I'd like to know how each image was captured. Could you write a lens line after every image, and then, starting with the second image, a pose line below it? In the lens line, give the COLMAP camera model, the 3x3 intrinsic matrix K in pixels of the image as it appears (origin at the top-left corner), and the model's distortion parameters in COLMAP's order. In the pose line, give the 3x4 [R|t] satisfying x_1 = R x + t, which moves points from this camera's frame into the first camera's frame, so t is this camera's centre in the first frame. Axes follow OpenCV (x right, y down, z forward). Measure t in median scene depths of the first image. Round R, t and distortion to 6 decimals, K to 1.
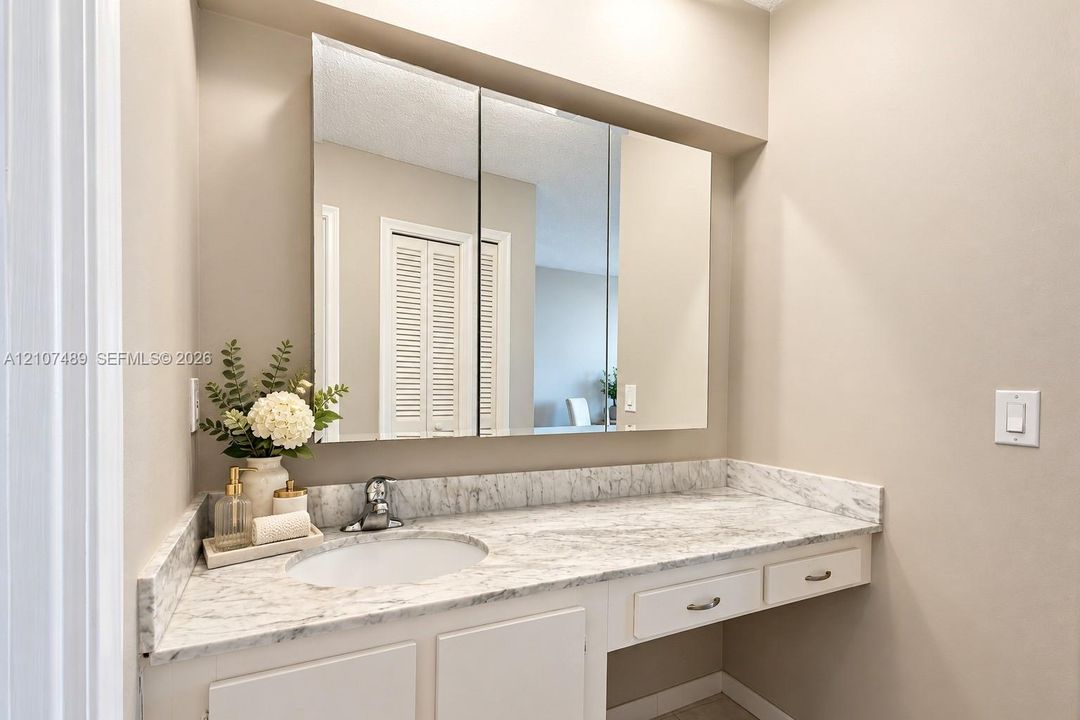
lens RADIAL K [[529.8, 0, 546.1], [0, 529.8, 382.5], [0, 0, 1]] dist [0.000515, 0.000042]
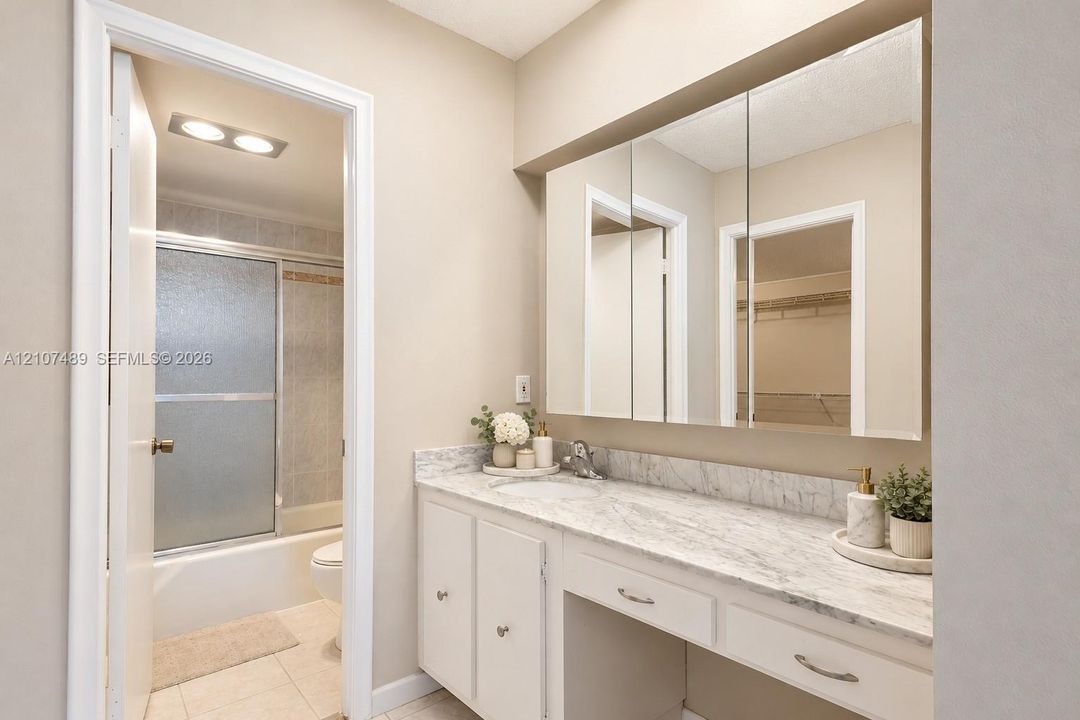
lens RADIAL K [[529.8, 0, 545.5], [0, 529.8, 363.8], [0, 0, 1]] dist [0.000515, 0.000042]
pose [[0.264984, -0.037586, -0.963520, 0.964408], [0.004905, 0.999280, -0.037632, 0.015179], [0.964240, 0.005246, 0.264978, 0.449179]]
